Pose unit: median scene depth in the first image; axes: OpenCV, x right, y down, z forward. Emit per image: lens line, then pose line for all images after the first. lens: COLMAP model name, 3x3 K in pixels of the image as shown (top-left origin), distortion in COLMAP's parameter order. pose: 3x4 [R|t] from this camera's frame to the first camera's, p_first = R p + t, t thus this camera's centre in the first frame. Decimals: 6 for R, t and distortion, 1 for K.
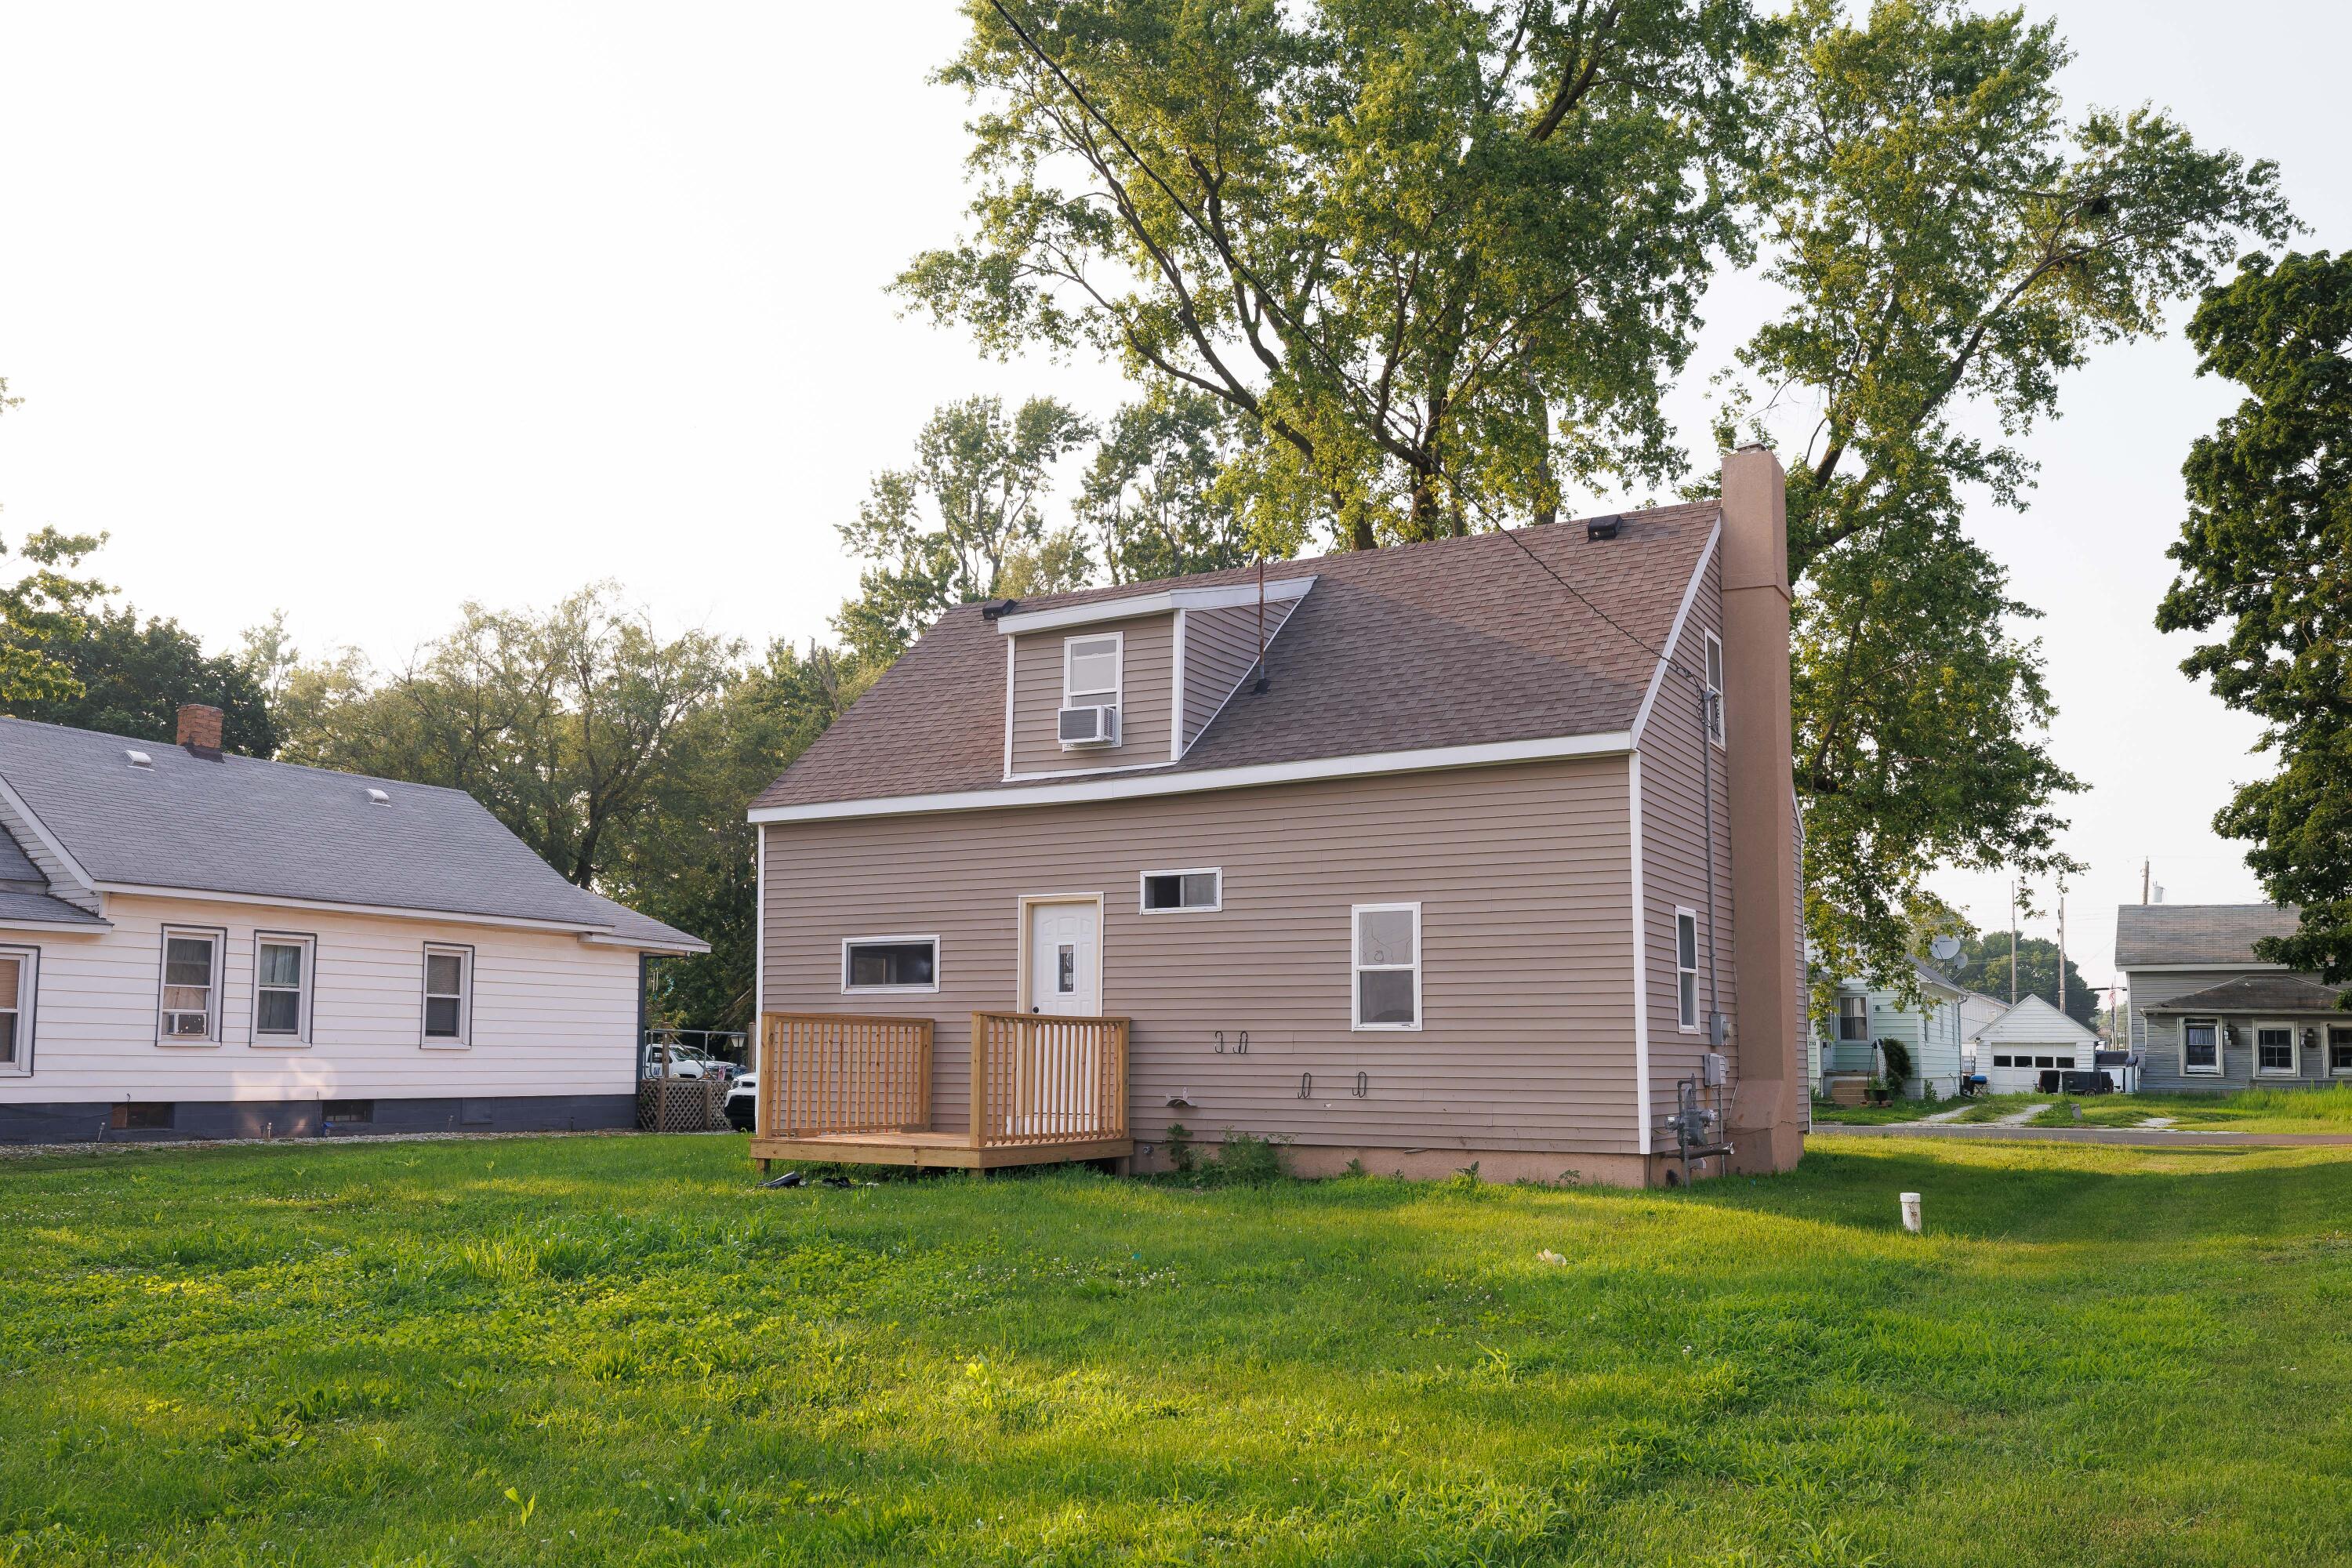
lens RADIAL K [[1924.6, 0, 1179.9], [0, 1924.6, 934.5], [0, 0, 1]] dist [0.007088, -0.010005]
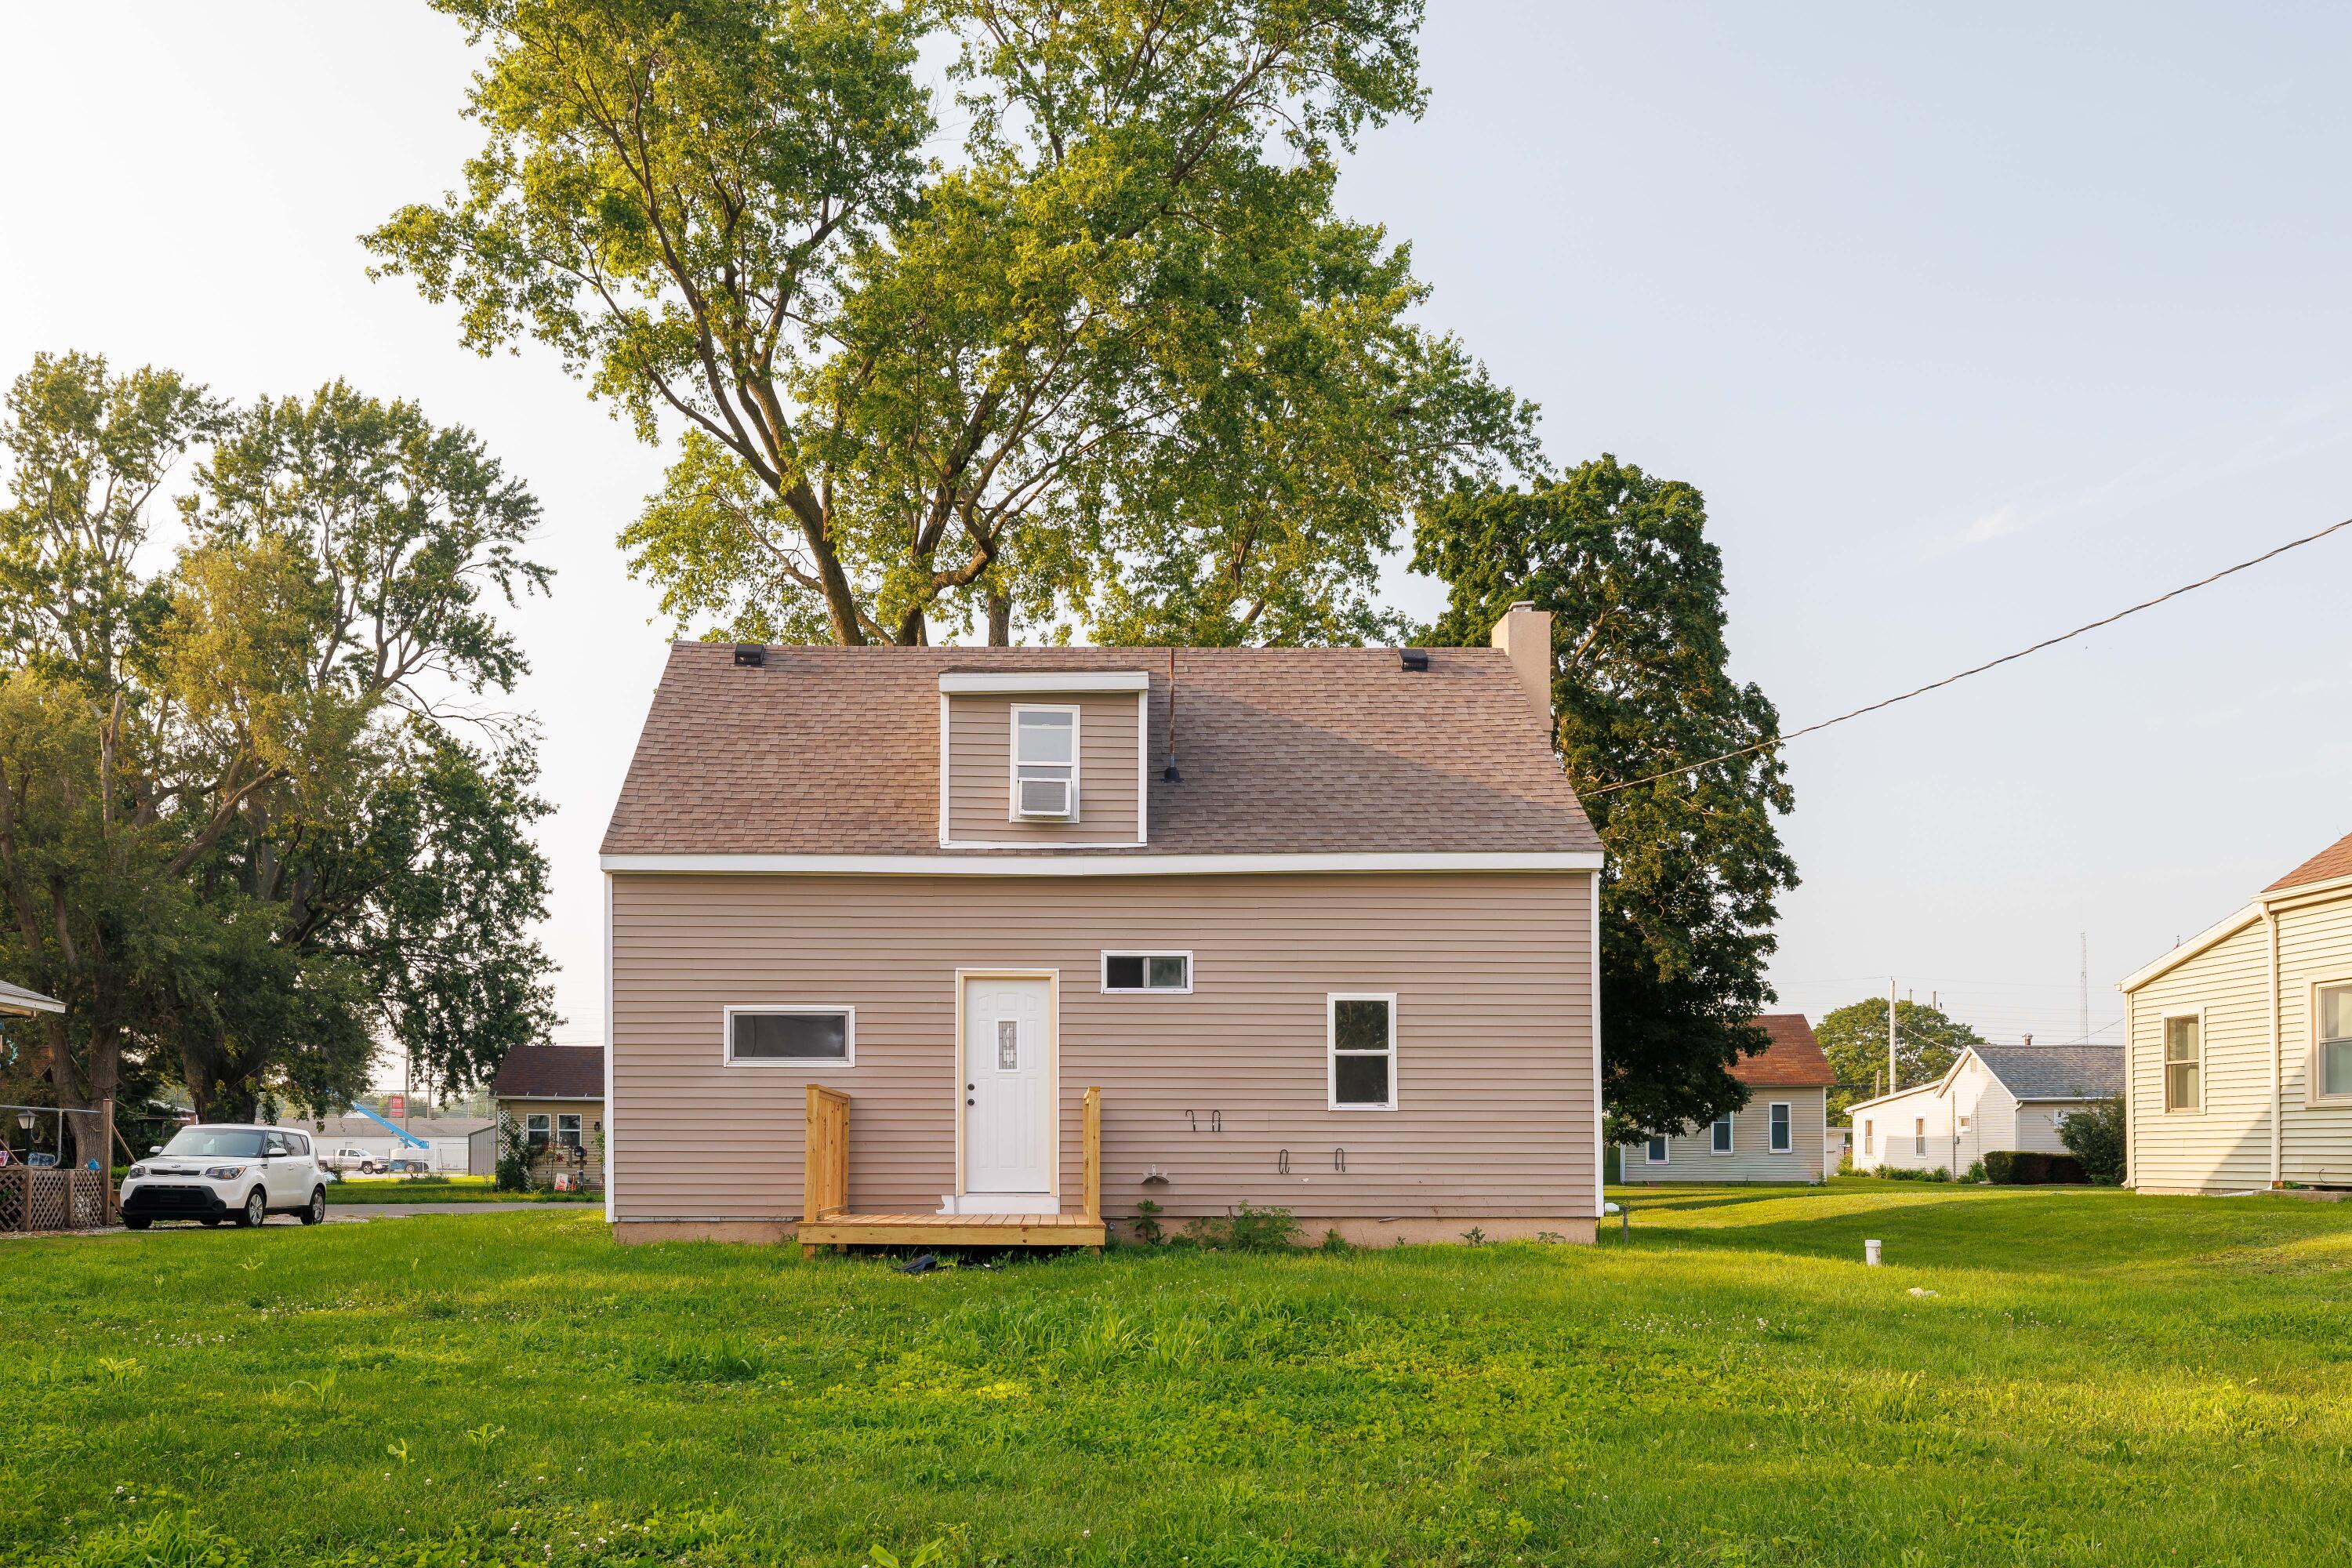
lens RADIAL K [[1895.9, 0, 1174.5], [0, 1895.9, 1160.7], [0, 0, 1]] dist [0.000748, 0.014373]
pose [[0.858610, -0.003689, 0.512617, -0.482997], [-0.031488, 0.997706, 0.059921, 0.015878], [-0.511662, -0.067590, 0.856524, 0.124298]]
